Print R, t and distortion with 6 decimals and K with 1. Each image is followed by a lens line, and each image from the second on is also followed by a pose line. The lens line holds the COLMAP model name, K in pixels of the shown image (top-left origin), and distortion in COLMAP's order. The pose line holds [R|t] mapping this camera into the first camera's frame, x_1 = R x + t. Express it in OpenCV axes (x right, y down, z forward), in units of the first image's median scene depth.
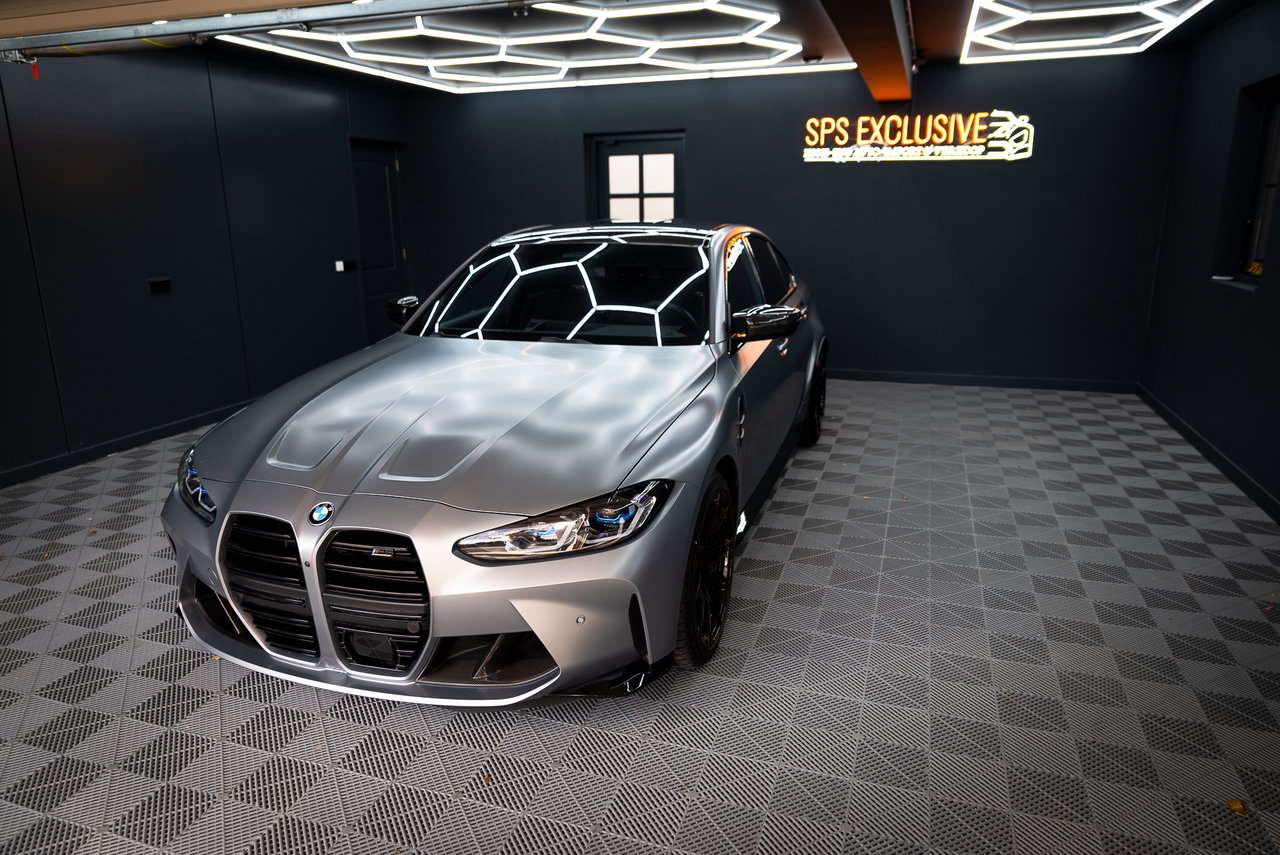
lens RADIAL K [[831.7, 0, 635.2], [0, 831.7, 427.1], [0, 0, 1]] dist [-0.008101, 0.005647]
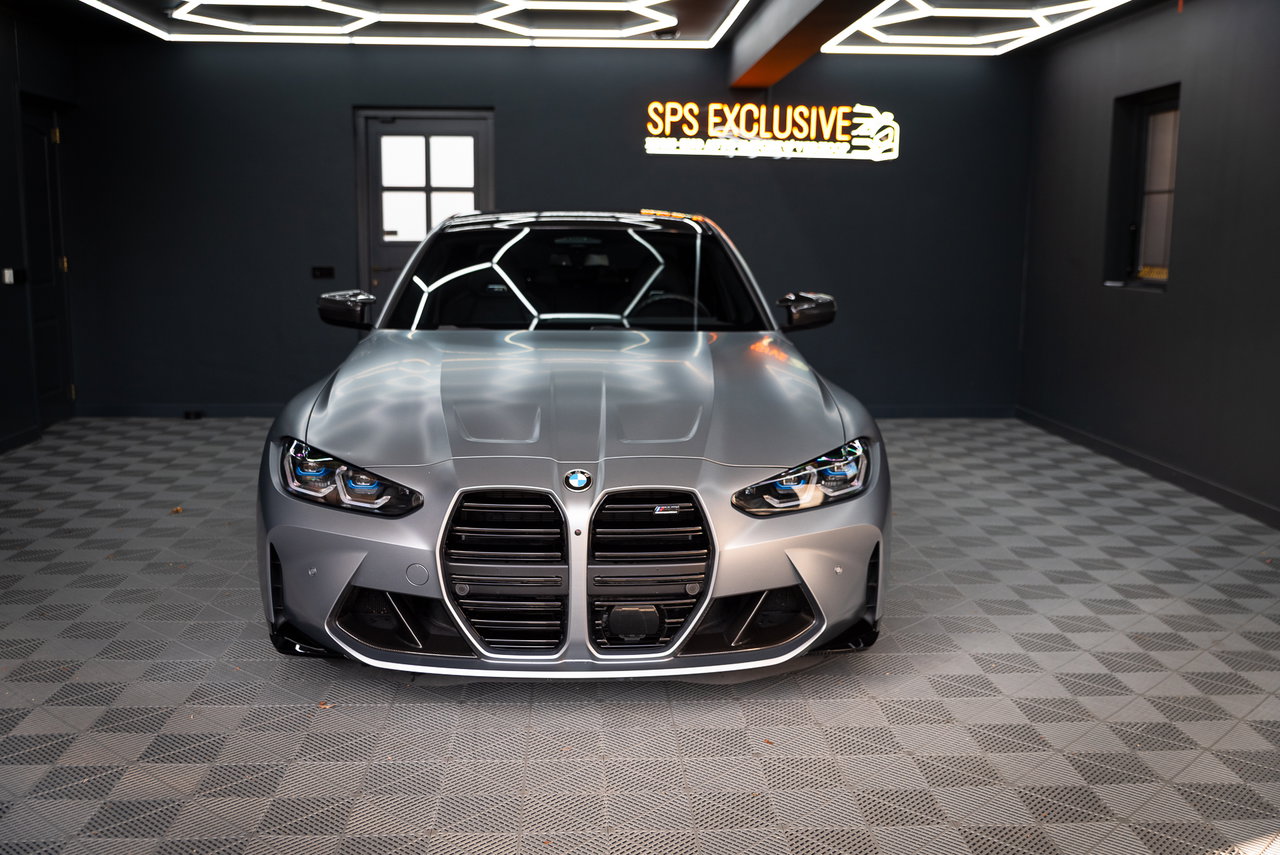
lens RADIAL K [[1242.8, 0, 638.1], [0, 1242.8, 432.5], [0, 0, 1]] dist [-0.018579, 0.000000]
pose [[0.930754, -0.038994, 0.363561, -0.281929], [0.073956, 0.993823, -0.082743, 0.058811], [-0.358089, 0.103901, 0.927888, -0.110583]]
